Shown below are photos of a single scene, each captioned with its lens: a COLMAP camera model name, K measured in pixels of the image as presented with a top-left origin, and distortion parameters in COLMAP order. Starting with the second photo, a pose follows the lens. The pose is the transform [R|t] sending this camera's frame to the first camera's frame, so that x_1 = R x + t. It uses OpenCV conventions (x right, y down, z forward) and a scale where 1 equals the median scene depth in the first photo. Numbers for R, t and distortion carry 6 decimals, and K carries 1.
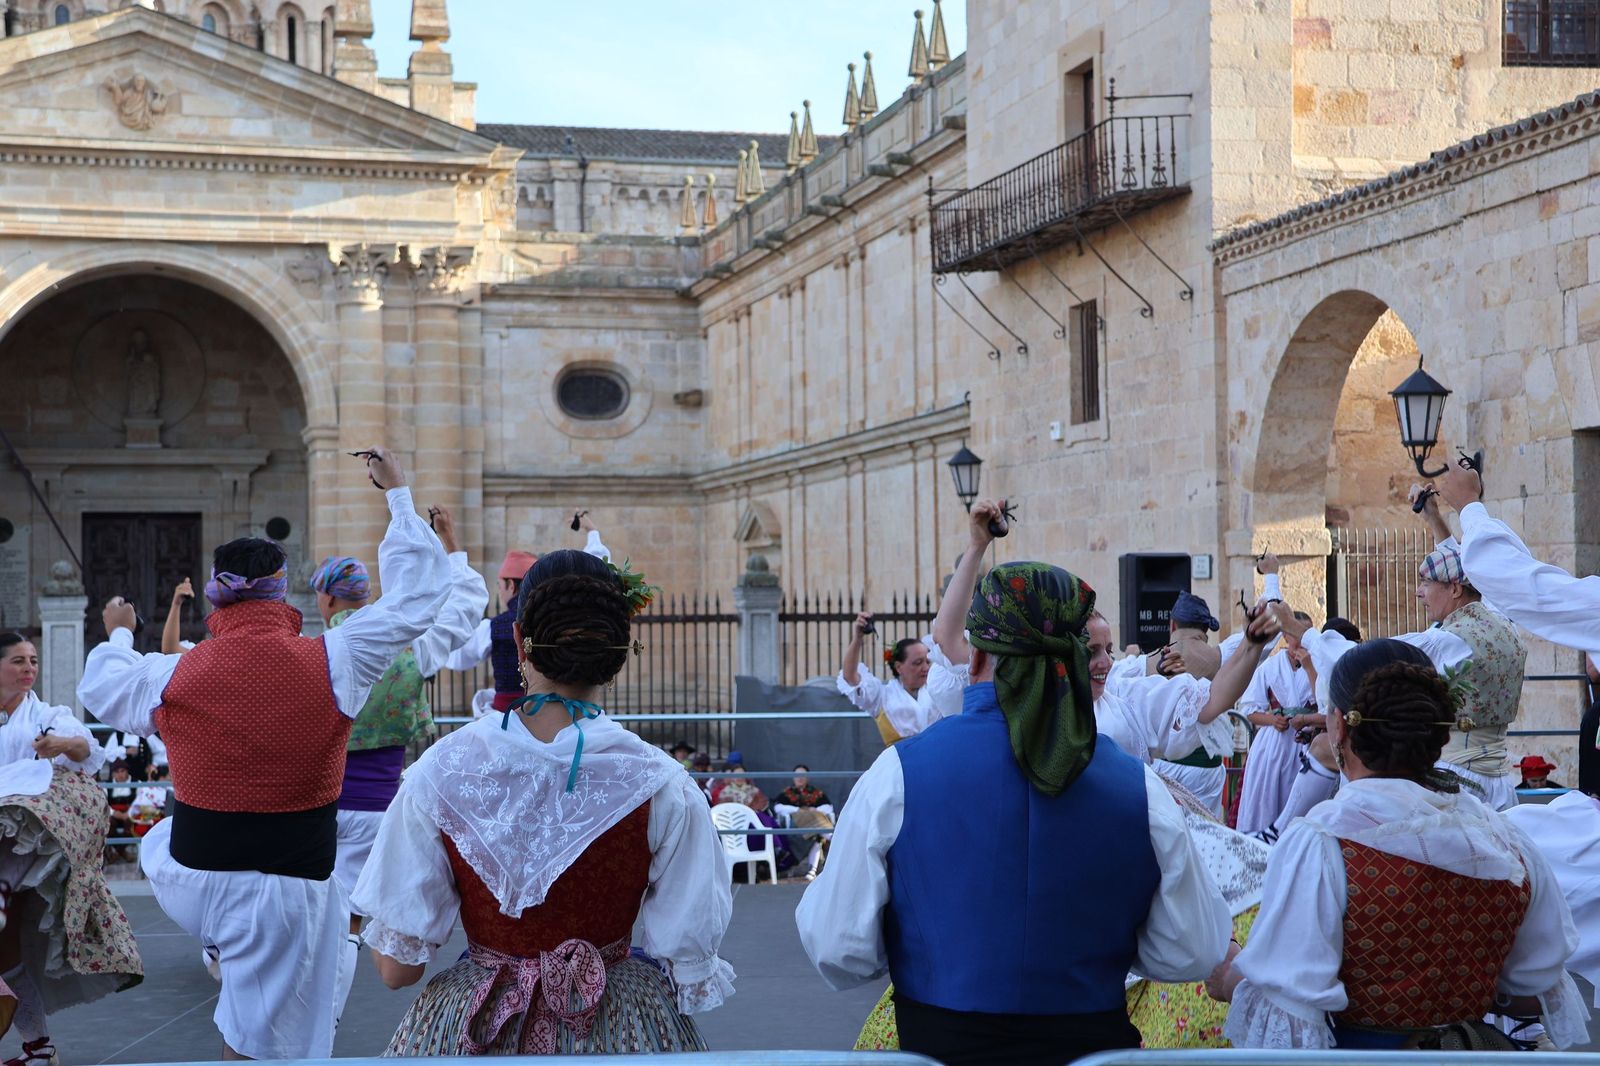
lens RADIAL K [[2702.8, 0, 806.3], [0, 2702.8, 515.8], [0, 0, 1]] dist [0.226429, 0.000000]
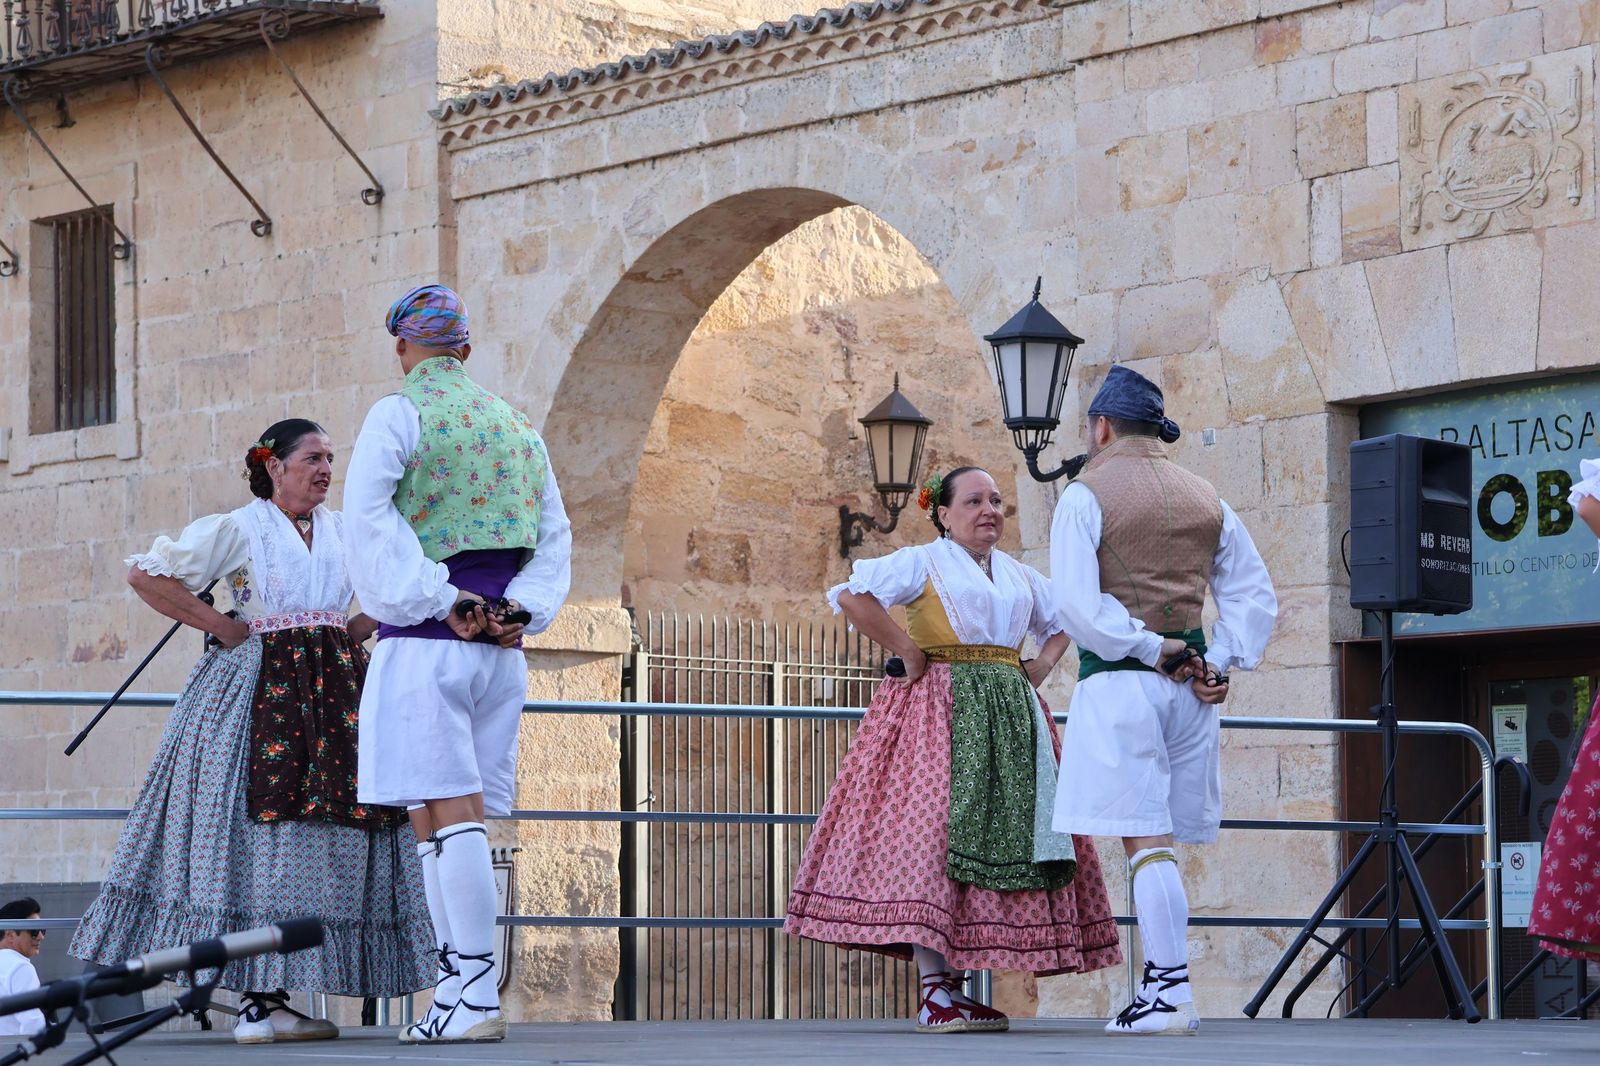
lens RADIAL K [[4727.4, 0, 805.7], [0, 4727.4, 521.1], [0, 0, 1]] dist [0.578836, 0.000000]
pose [[0.887666, 0.052961, 0.457432, -0.205590], [-0.023757, 0.997308, -0.069365, 0.047526], [-0.459874, 0.050705, 0.886535, 0.069091]]
